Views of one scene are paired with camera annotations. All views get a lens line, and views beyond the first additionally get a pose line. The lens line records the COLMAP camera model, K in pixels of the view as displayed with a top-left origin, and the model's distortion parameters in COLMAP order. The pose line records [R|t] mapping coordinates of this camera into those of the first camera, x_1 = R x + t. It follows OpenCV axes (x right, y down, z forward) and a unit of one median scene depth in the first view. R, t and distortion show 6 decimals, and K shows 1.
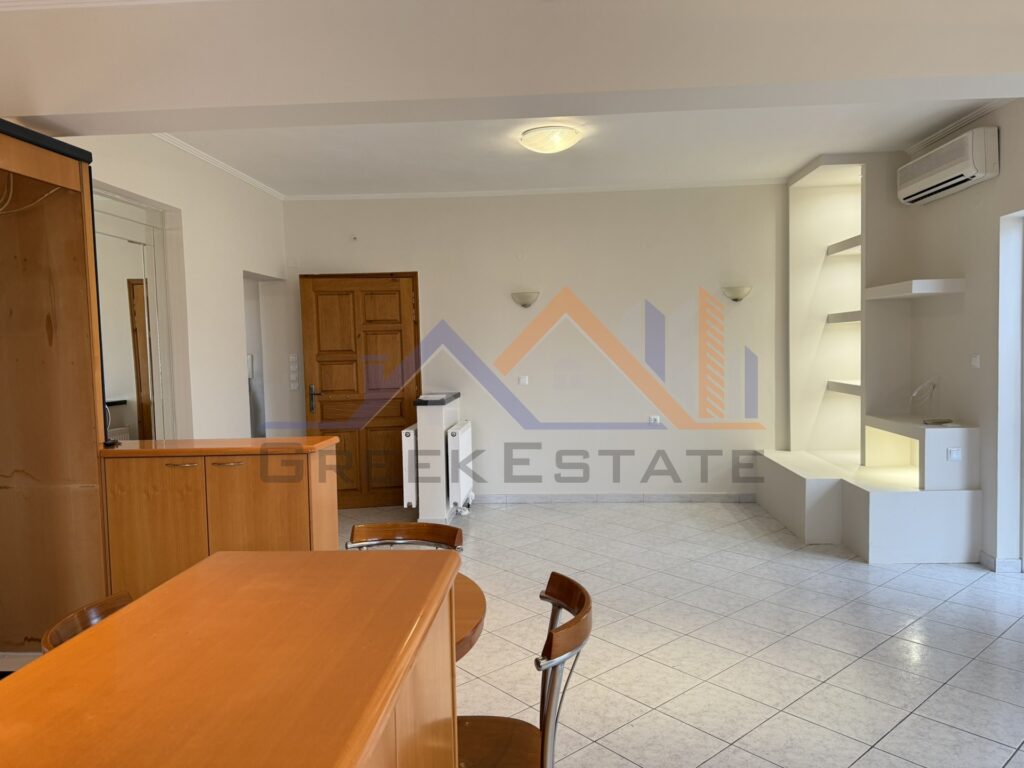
lens RADIAL K [[726.2, 0, 505.7], [0, 726.2, 373.9], [0, 0, 1]] dist [0.062430, -0.065788]
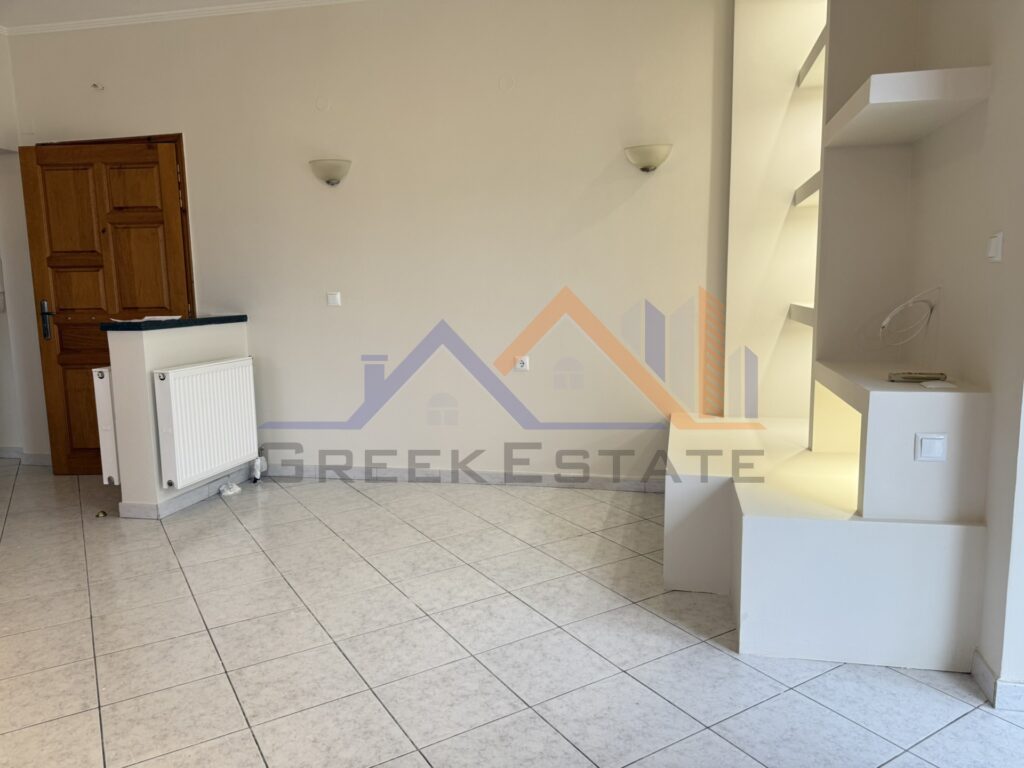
lens RADIAL K [[726.2, 0, 521.6], [0, 726.2, 380.3], [0, 0, 1]] dist [0.062430, -0.065788]
pose [[0.990247, 0.027585, -0.136562, 0.317308], [-0.014954, 0.995585, 0.092666, 0.020799], [0.138515, -0.089720, 0.986288, 0.387263]]
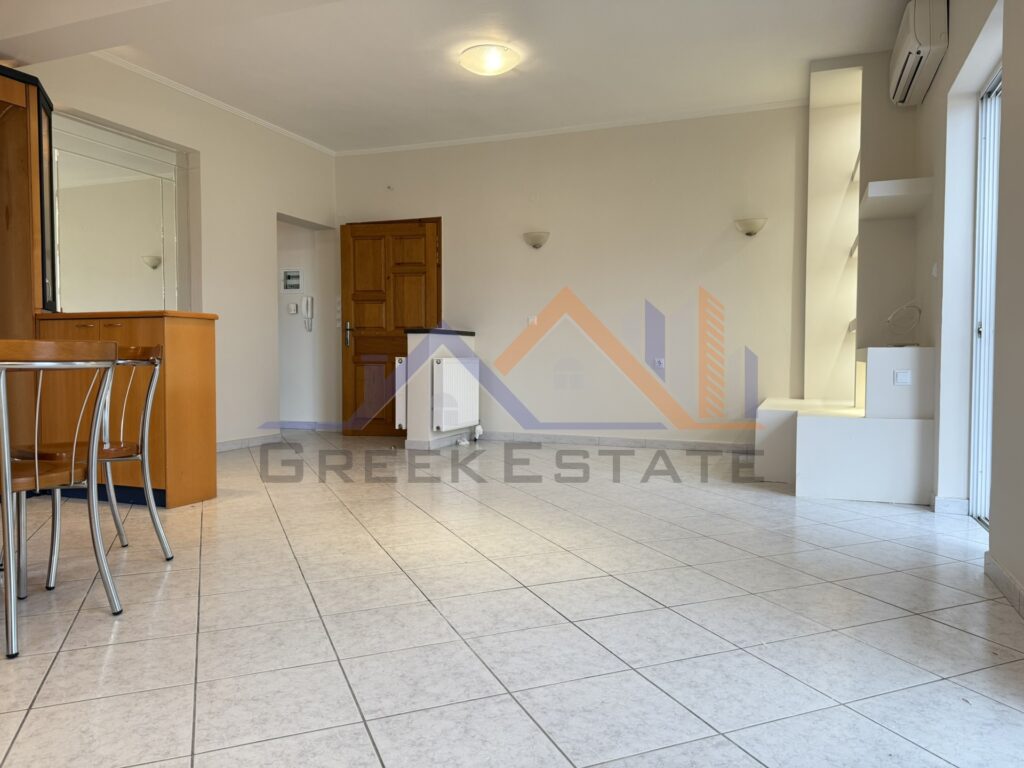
lens RADIAL K [[726.2, 0, 504.1], [0, 726.2, 377.2], [0, 0, 1]] dist [0.062430, -0.065788]
pose [[0.951419, 0.039071, -0.305411, 0.327414], [-0.041074, 0.999156, -0.000130, 0.097947], [0.305148, 0.012668, 0.952221, 0.024710]]
